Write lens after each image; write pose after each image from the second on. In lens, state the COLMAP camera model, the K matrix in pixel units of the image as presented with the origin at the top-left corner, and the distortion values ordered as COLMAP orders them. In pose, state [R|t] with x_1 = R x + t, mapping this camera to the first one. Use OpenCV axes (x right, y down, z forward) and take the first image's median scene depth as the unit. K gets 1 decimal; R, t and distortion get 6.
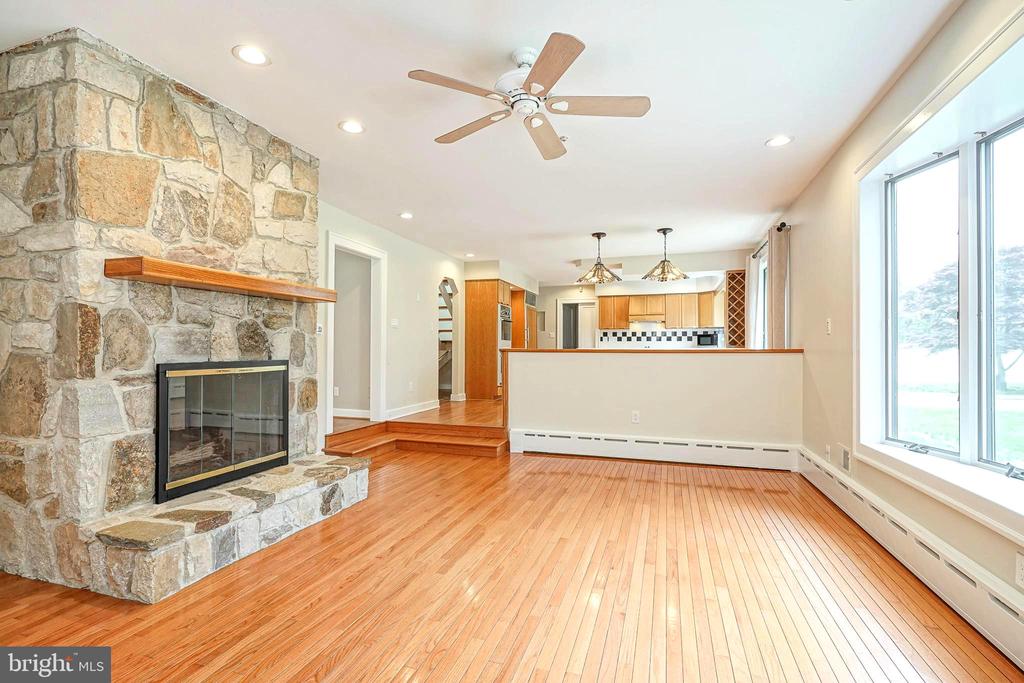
lens RADIAL K [[508.4, 0, 497.8], [0, 508.4, 348.6], [0, 0, 1]] dist [-0.011371, -0.000143]
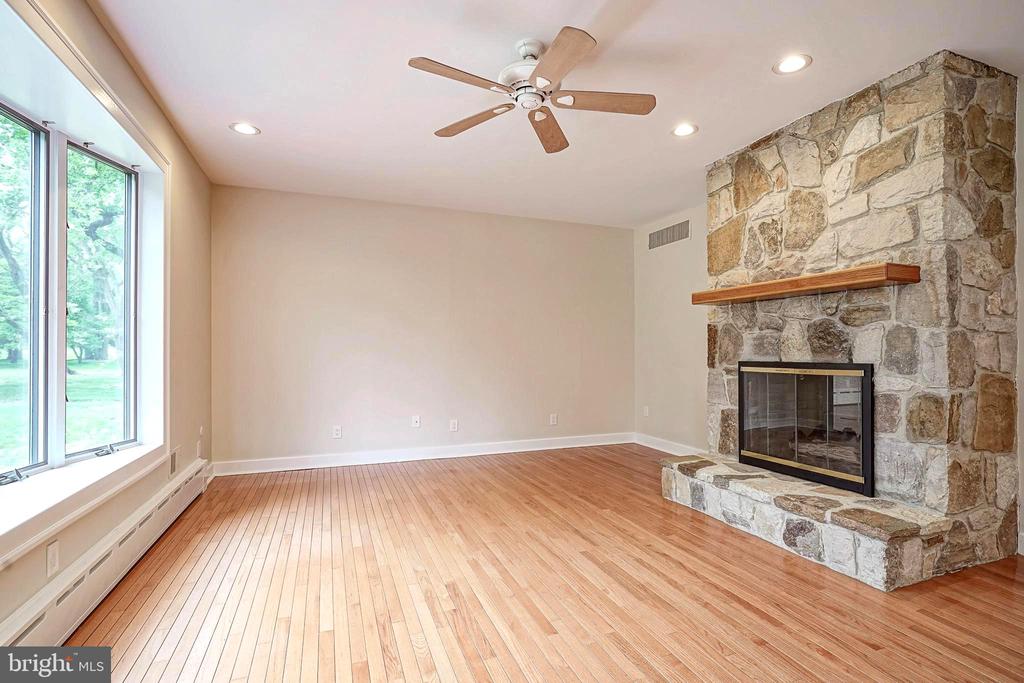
lens RADIAL K [[508.0, 0, 526.9], [0, 508.0, 345.5], [0, 0, 1]] dist [-0.000636, 0.000253]
pose [[-0.766809, -0.006482, -0.641842, 0.560965], [0.002561, 0.999910, -0.013158, 0.003539], [0.641870, -0.011734, -0.766724, 1.425657]]
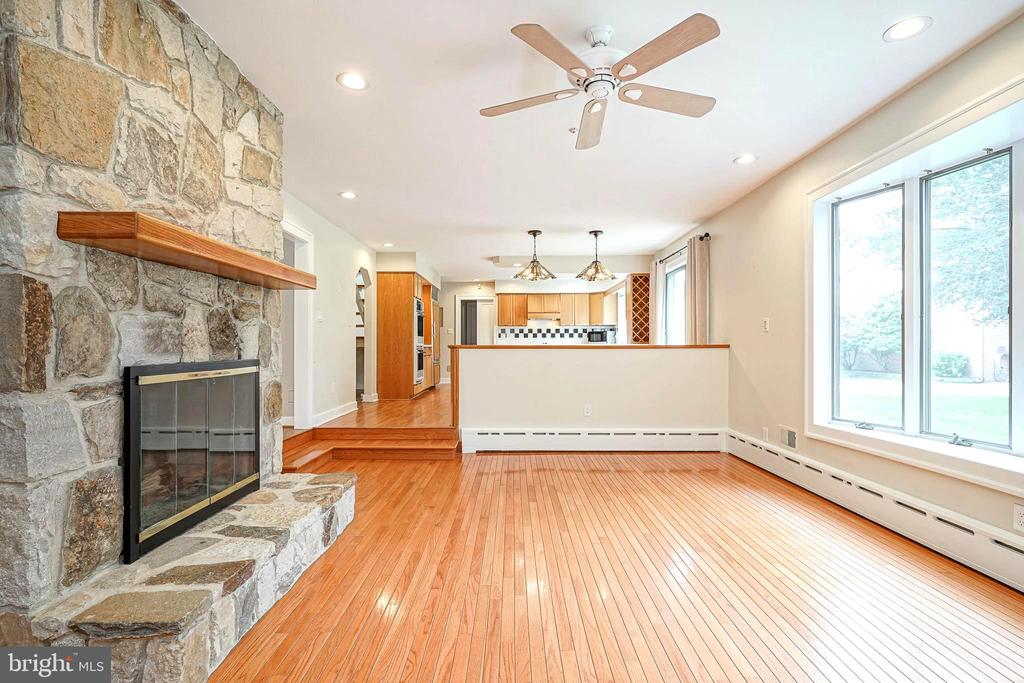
lens RADIAL K [[500.2, 0, 519.9], [0, 500.2, 349.5], [0, 0, 1]] dist [-0.009466, 0.000817]
pose [[0.943328, -0.005325, 0.331818, -0.323242], [0.002362, 0.999954, 0.009333, 0.000668], [-0.331852, -0.008020, 0.943297, 0.135138]]
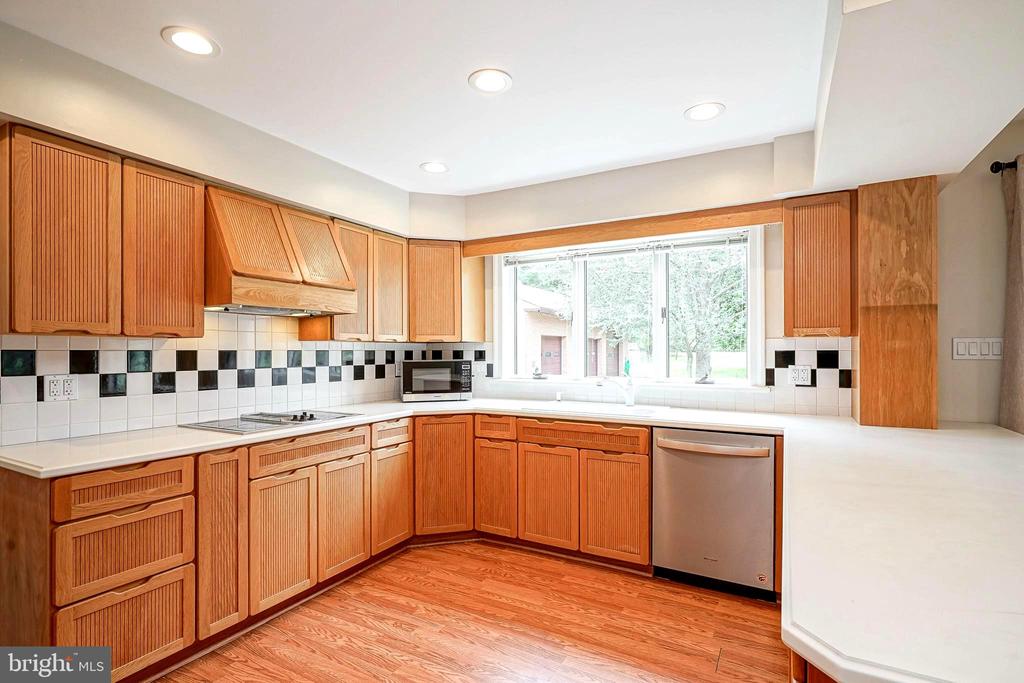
lens RADIAL K [[500.2, 0, 519.9], [0, 500.2, 349.5], [0, 0, 1]] dist [-0.009466, 0.000817]
pose [[0.183669, 0.002639, 0.982985, 0.265860], [0.000129, 0.999996, -0.002708, -0.113152], [-0.982988, 0.000624, 0.183668, 2.828970]]
